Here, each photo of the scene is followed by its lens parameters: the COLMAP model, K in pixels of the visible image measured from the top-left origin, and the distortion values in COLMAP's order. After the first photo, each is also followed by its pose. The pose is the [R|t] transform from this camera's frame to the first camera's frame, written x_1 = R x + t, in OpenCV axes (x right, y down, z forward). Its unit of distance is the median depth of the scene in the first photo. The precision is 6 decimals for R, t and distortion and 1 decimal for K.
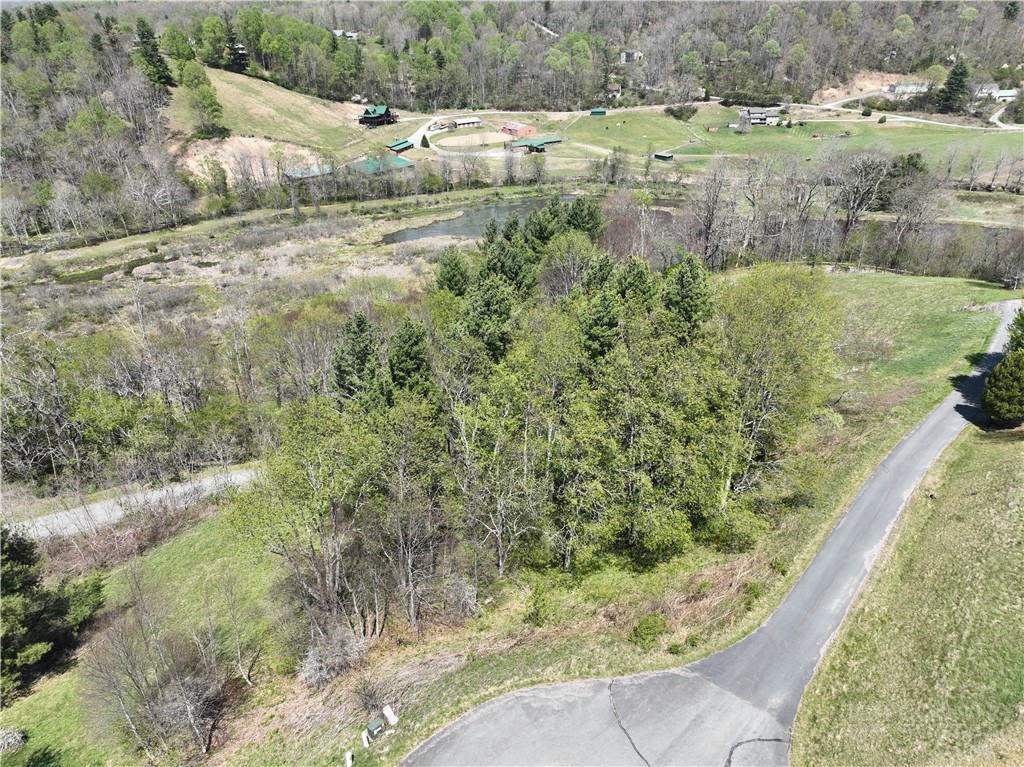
lens RADIAL K [[720.4, 0, 513.0], [0, 720.4, 384.4], [0, 0, 1]] dist [-0.005717, 0.023128]
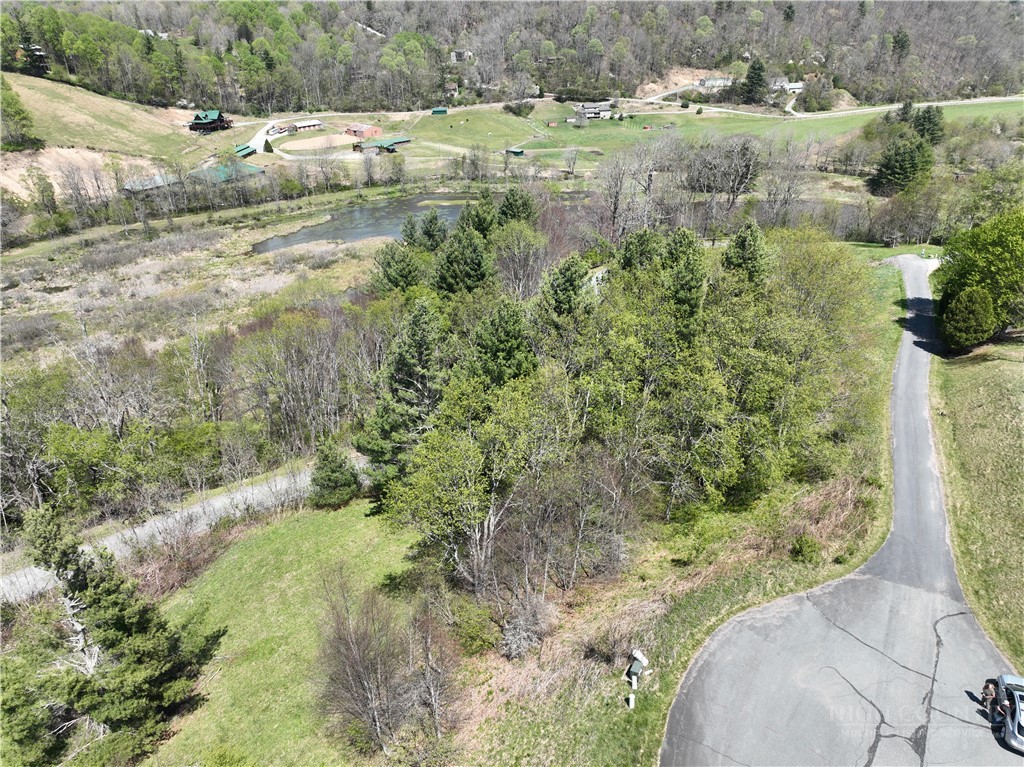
lens RADIAL K [[720.4, 0, 512.6], [0, 720.4, 384.7], [0, 0, 1]] dist [-0.005717, 0.023128]
pose [[0.970388, -0.109510, 0.215302, -0.054370], [0.109737, 0.993900, 0.010936, 0.002833], [-0.215187, 0.013015, 0.976486, 0.000186]]
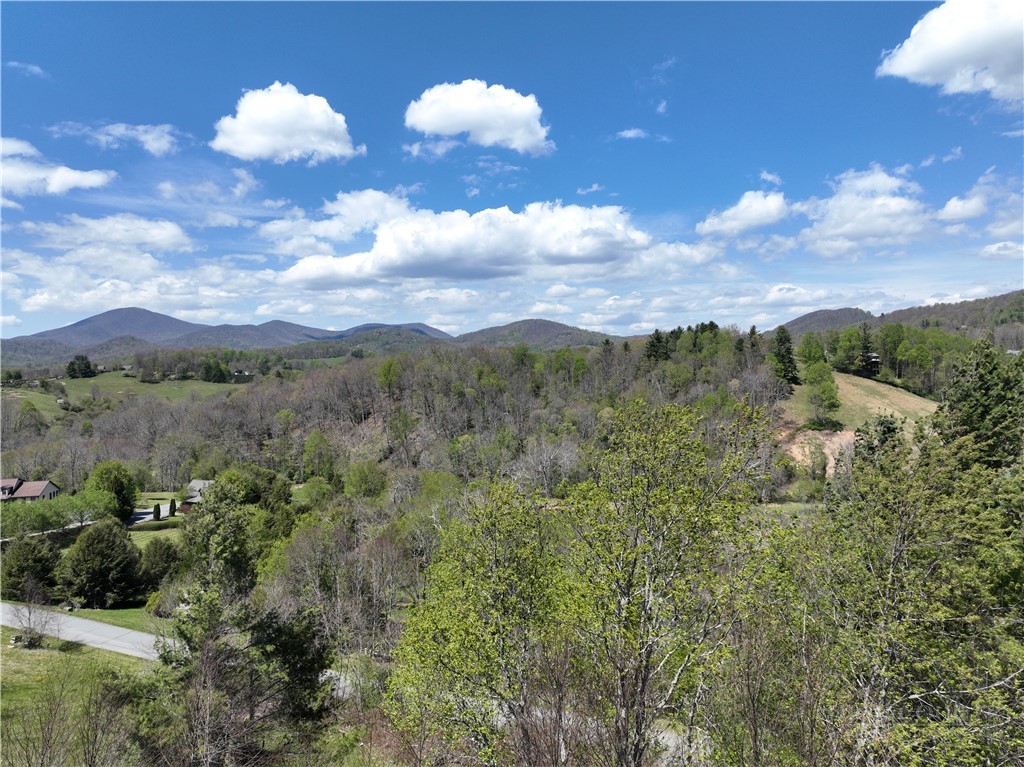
lens RADIAL K [[720.4, 0, 512.4], [0, 720.4, 385.0], [0, 0, 1]] dist [-0.005717, 0.023128]
pose [[0.691052, 0.032401, -0.722079, -0.006002], [-0.335958, 0.898925, -0.281186, 0.018639], [0.639984, 0.436902, 0.632090, 0.086426]]
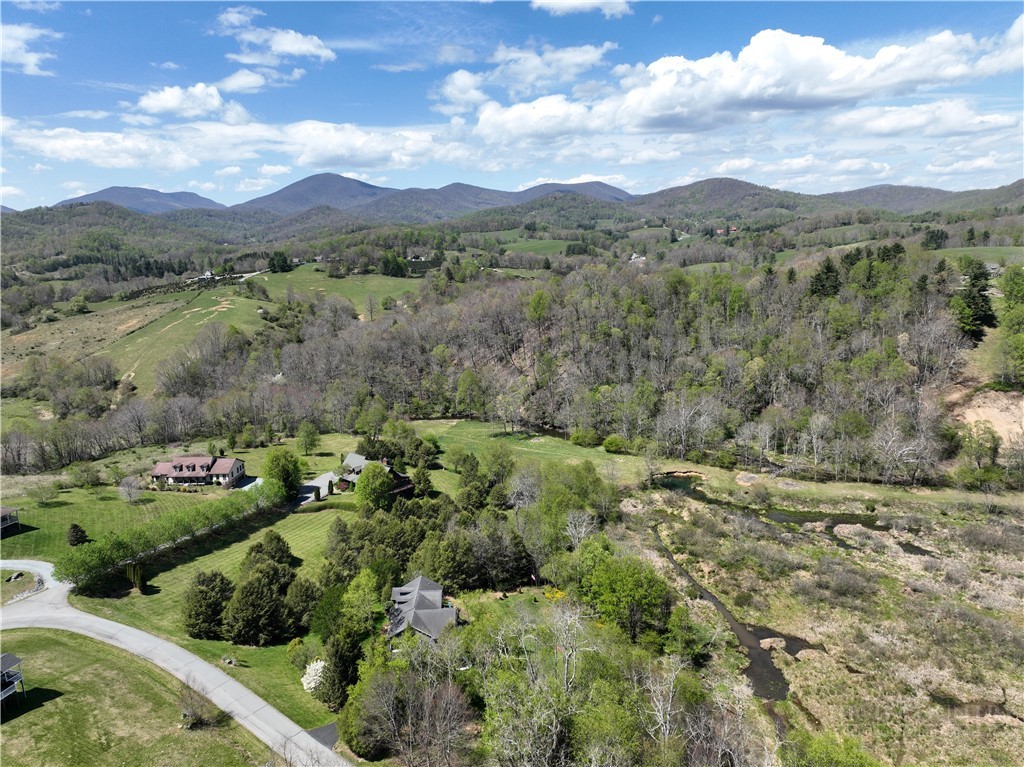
lens RADIAL K [[720.4, 0, 511.8], [0, 720.4, 382.6], [0, 0, 1]] dist [-0.005717, 0.023128]
pose [[0.494797, 0.195028, -0.846841, 0.021155], [-0.388911, 0.921152, -0.015093, -0.102862], [0.777126, 0.336814, 0.531631, 0.063754]]
